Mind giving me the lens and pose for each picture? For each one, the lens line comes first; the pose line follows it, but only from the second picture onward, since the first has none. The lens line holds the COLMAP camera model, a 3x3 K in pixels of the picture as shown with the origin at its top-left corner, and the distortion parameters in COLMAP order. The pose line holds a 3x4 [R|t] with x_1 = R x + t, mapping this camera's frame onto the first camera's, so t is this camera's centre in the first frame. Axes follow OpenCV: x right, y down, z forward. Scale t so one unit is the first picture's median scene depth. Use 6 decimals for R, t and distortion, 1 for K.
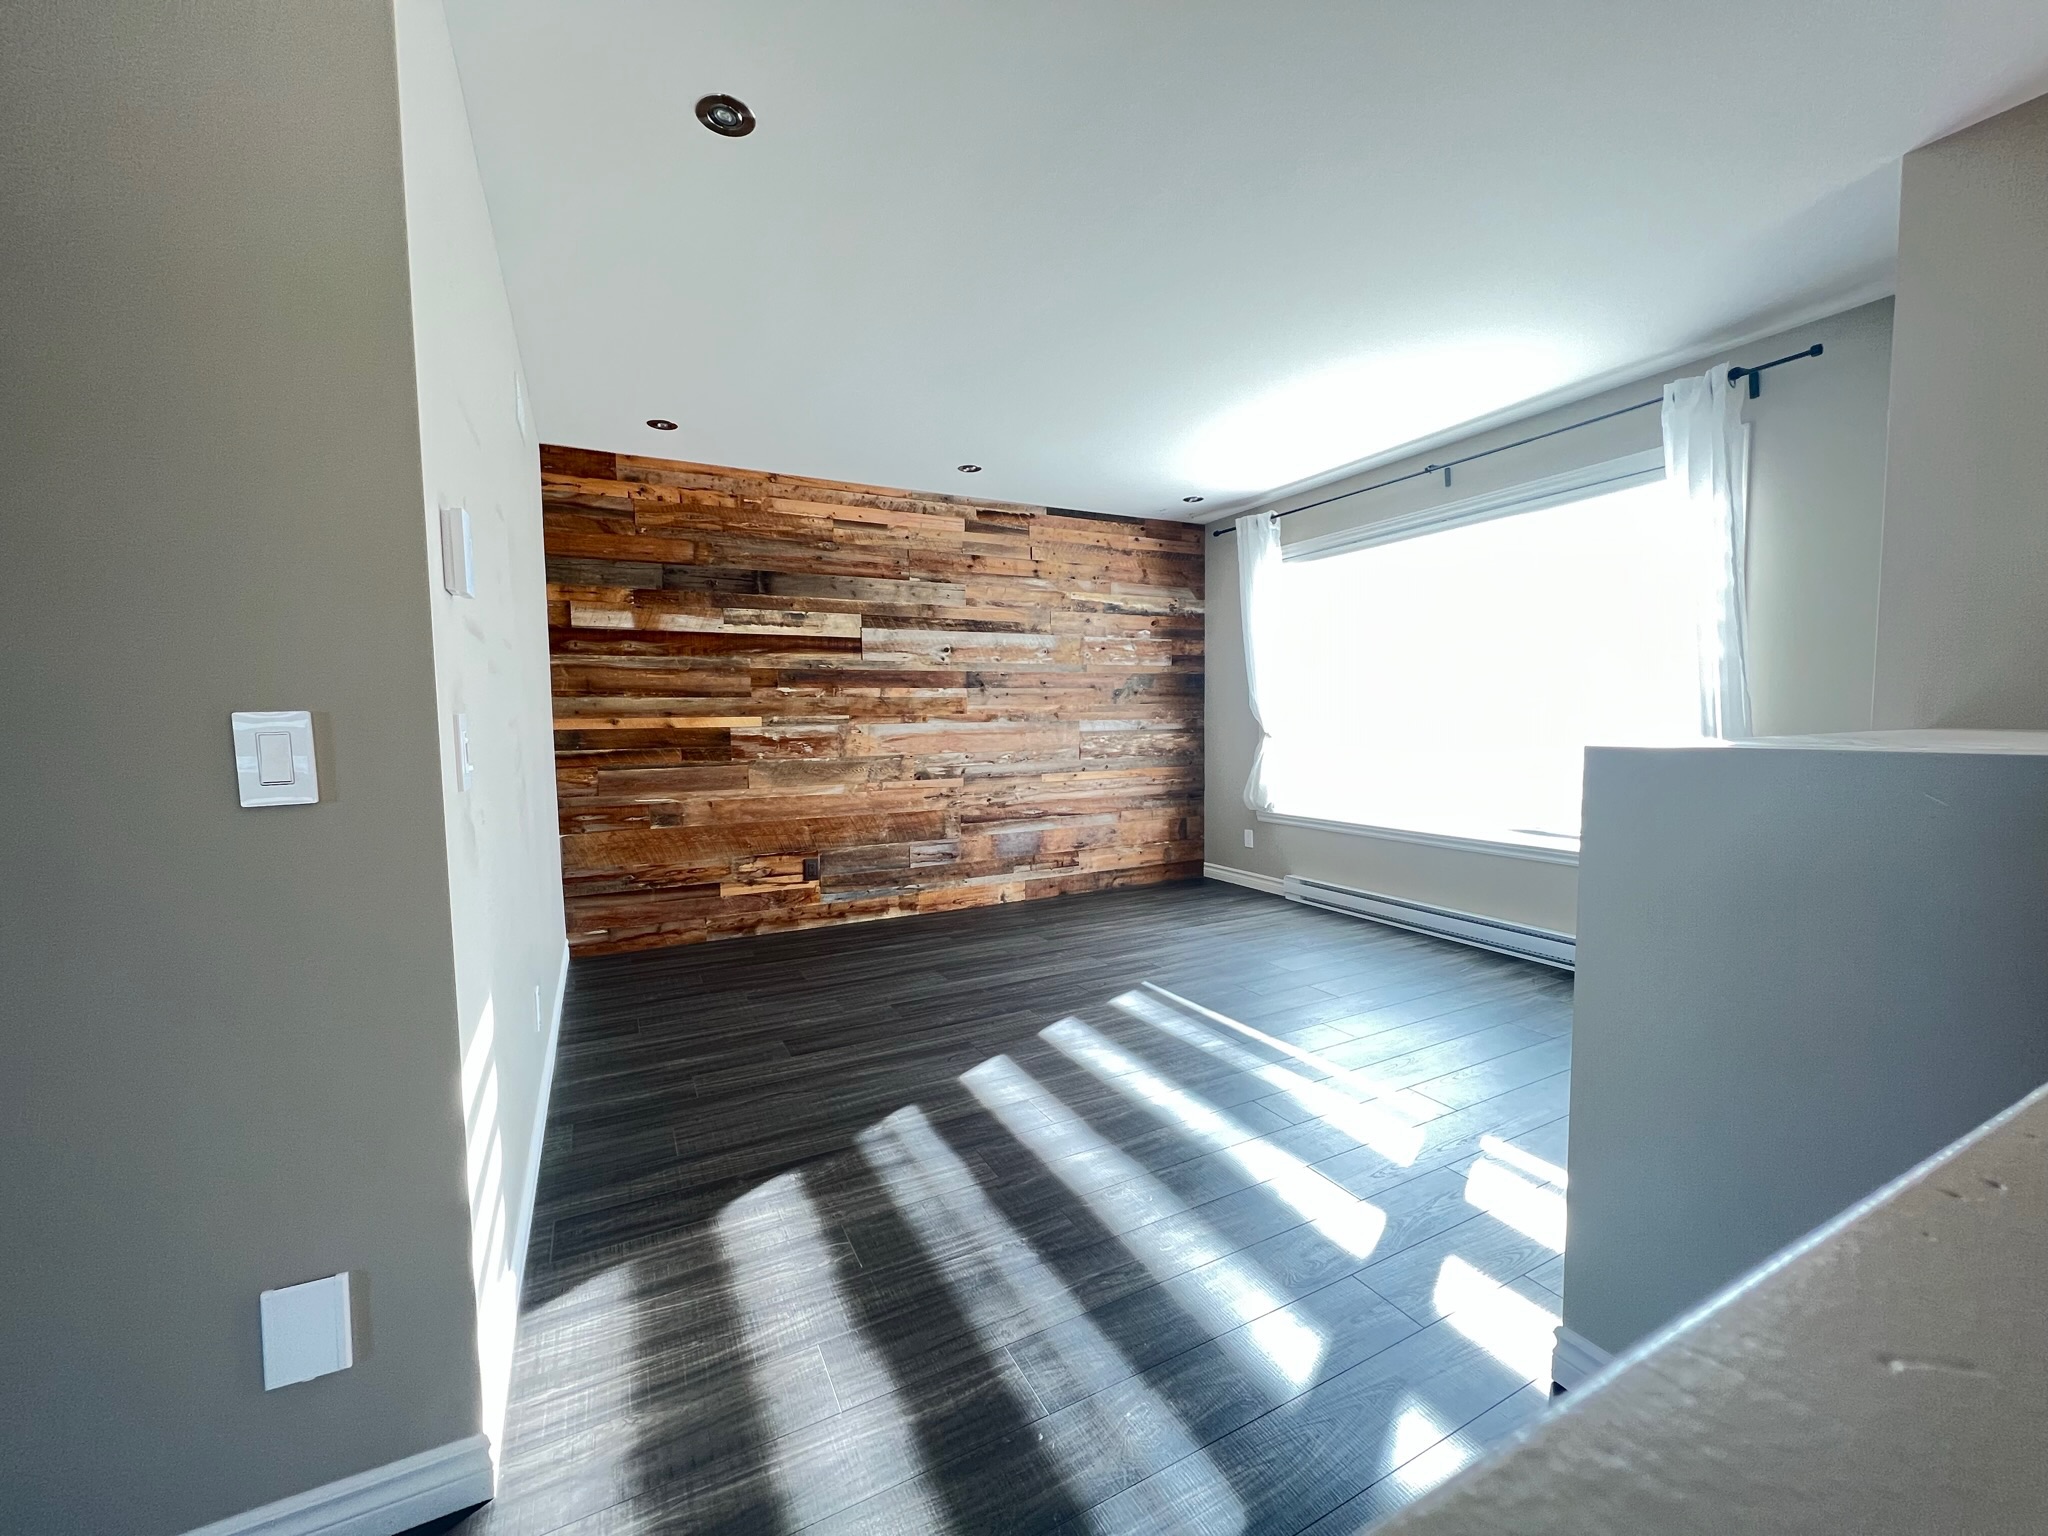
lens RADIAL K [[814.5, 0, 1017.3], [0, 814.5, 766.1], [0, 0, 1]] dist [-0.000817, -0.000089]
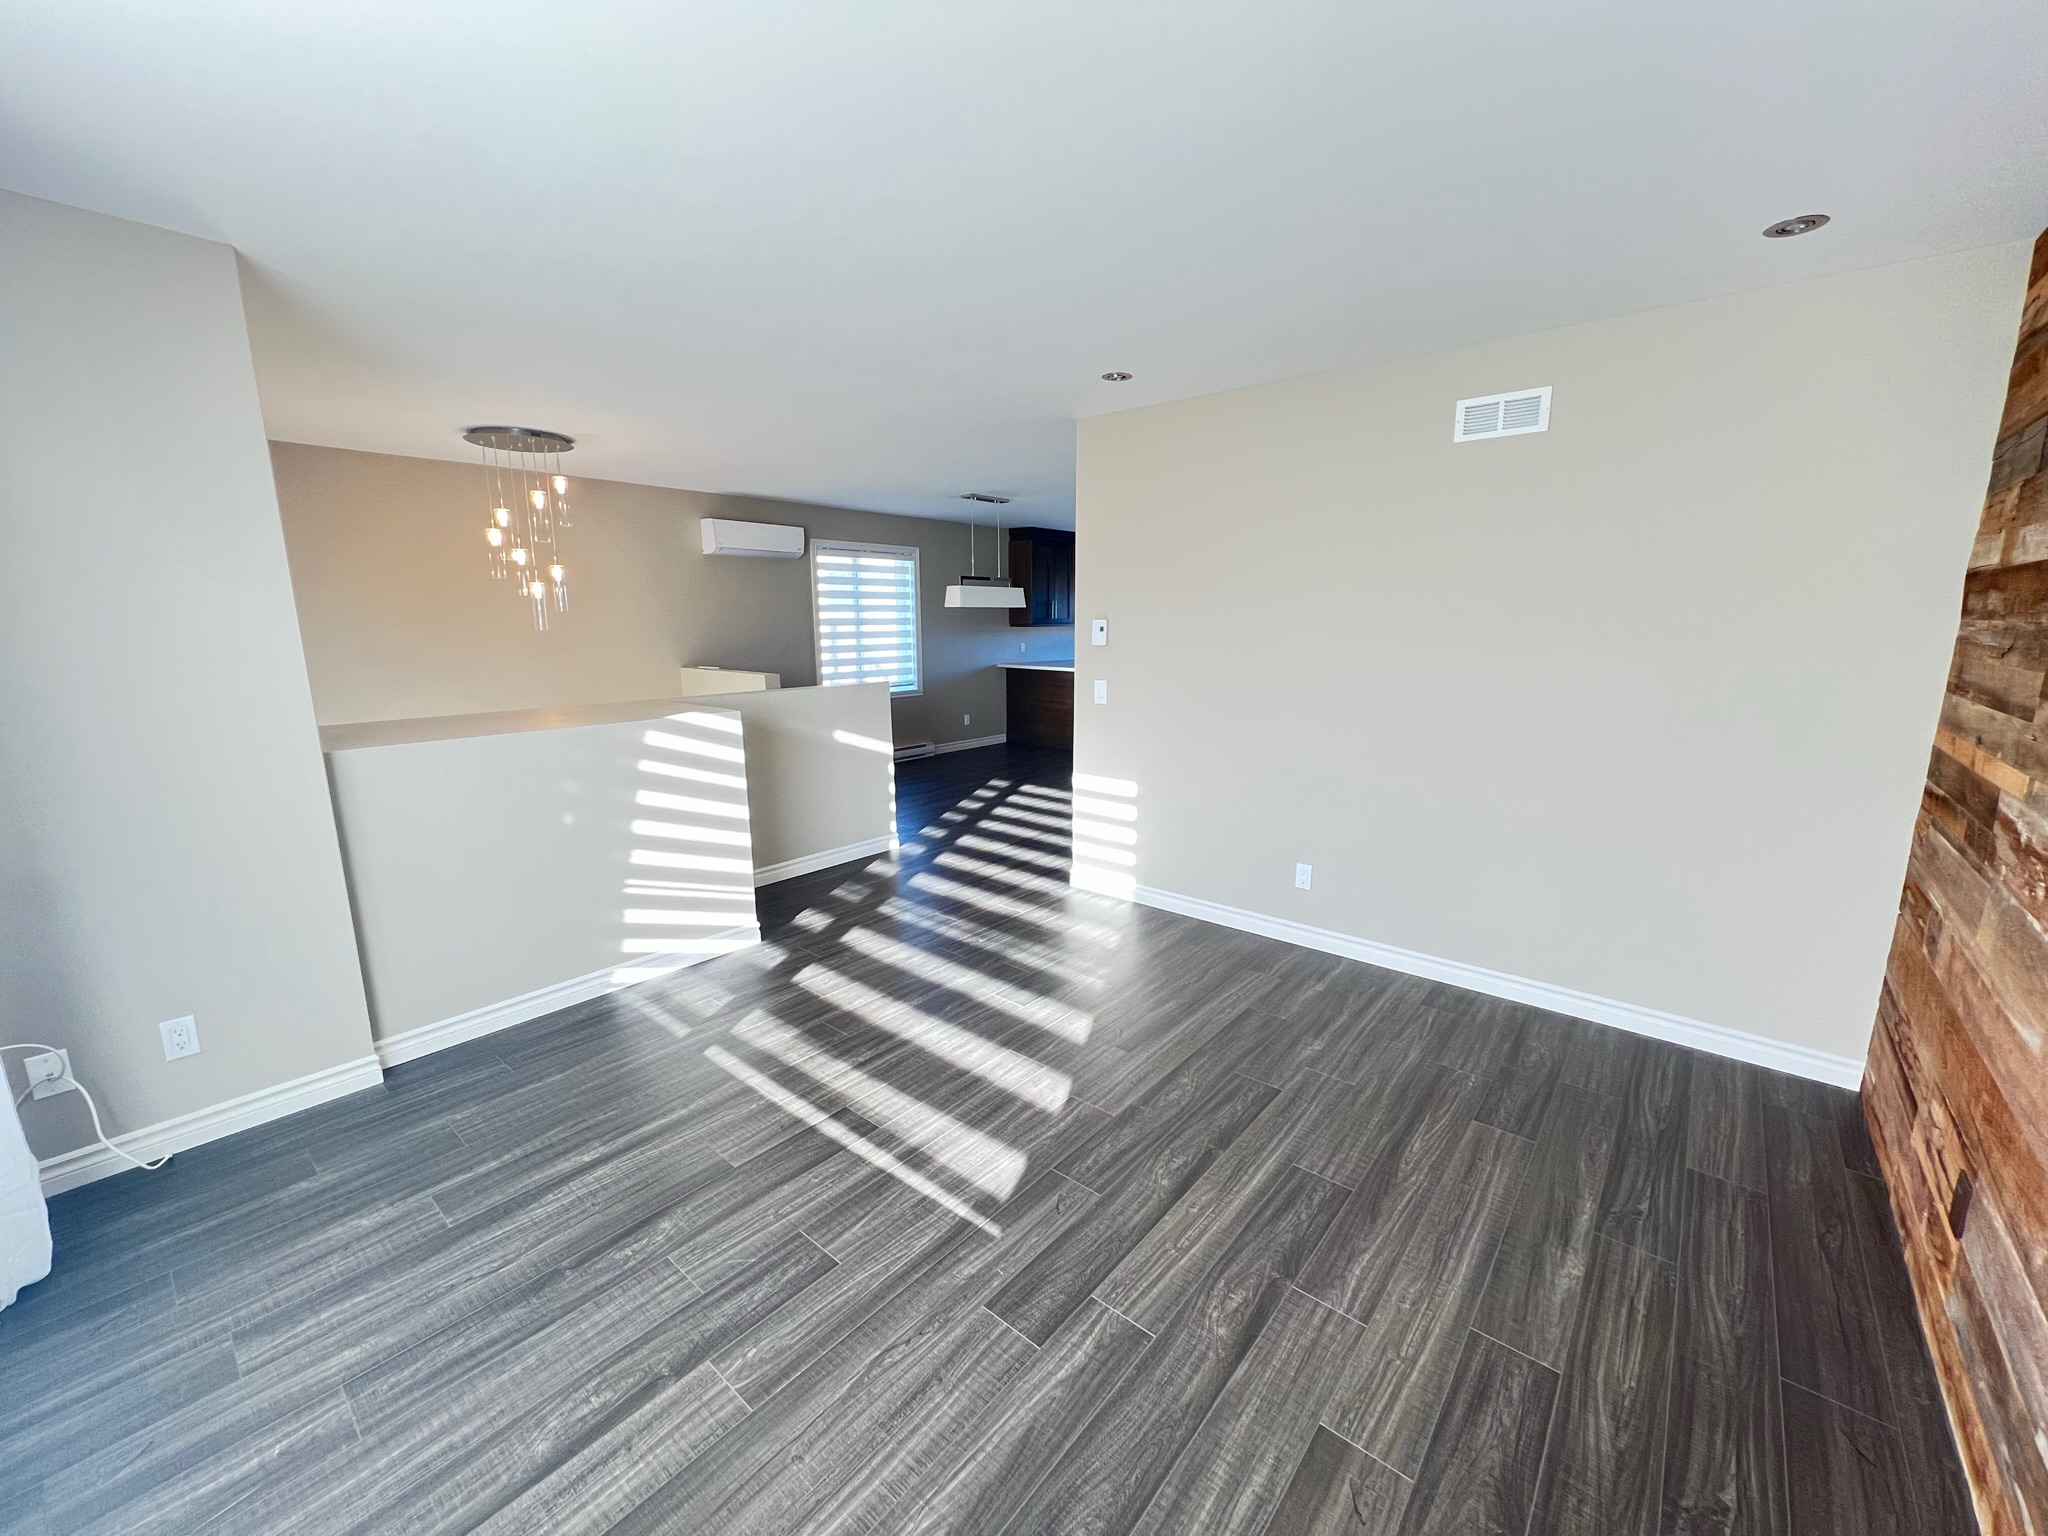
lens RADIAL K [[814.5, 0, 1015.0], [0, 814.5, 779.6], [0, 0, 1]] dist [-0.000817, -0.000089]
pose [[-0.926055, 0.089740, -0.366563, 0.236584], [-0.007684, 0.966631, 0.256057, -0.137938], [0.377310, 0.239940, -0.894464, 1.045855]]
